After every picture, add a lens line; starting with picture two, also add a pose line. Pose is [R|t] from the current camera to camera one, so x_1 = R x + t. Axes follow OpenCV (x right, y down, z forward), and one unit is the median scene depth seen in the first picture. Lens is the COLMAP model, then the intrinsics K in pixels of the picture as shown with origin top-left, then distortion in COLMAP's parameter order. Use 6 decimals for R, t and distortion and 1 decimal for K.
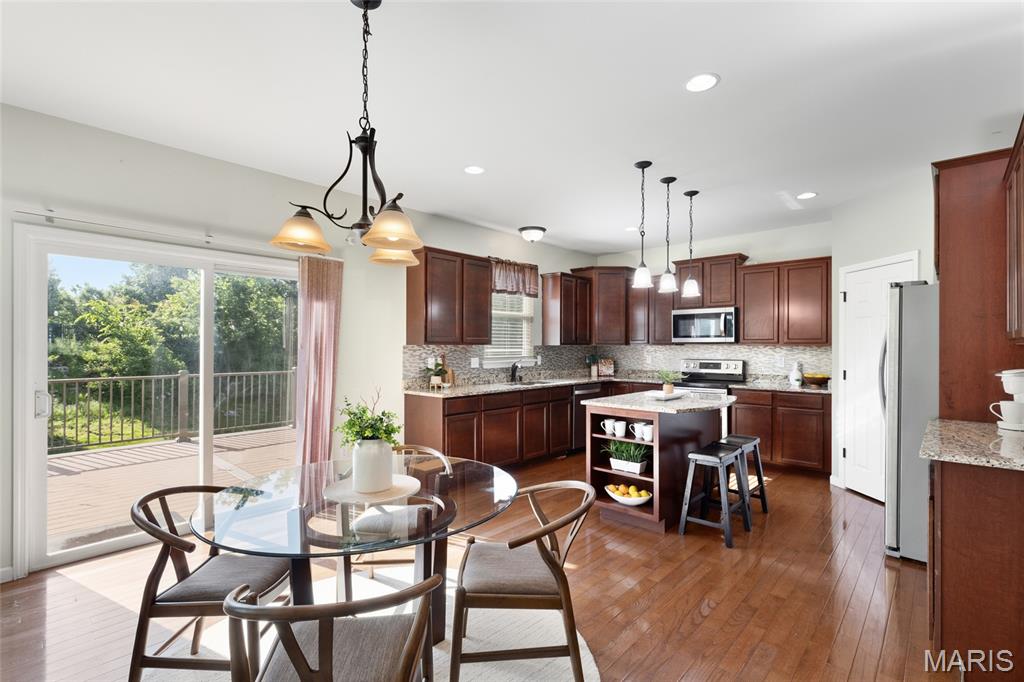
lens RADIAL K [[466.3, 0, 509.4], [0, 466.3, 344.7], [0, 0, 1]] dist [0.005697, -0.001146]
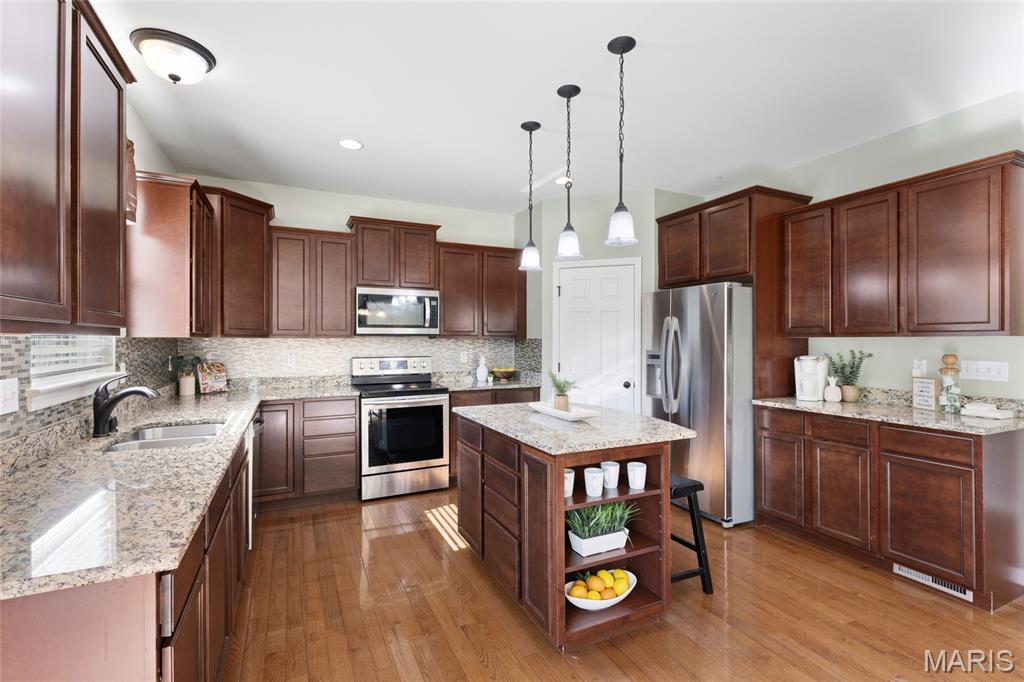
lens RADIAL K [[466.3, 0, 510.7], [0, 466.3, 341.5], [0, 0, 1]] dist [0.005697, -0.001146]
pose [[0.376090, -0.005373, 0.926567, -0.222562], [-0.002121, 0.999976, 0.006660, 0.001627], [-0.926581, -0.004470, 0.376070, 0.583441]]
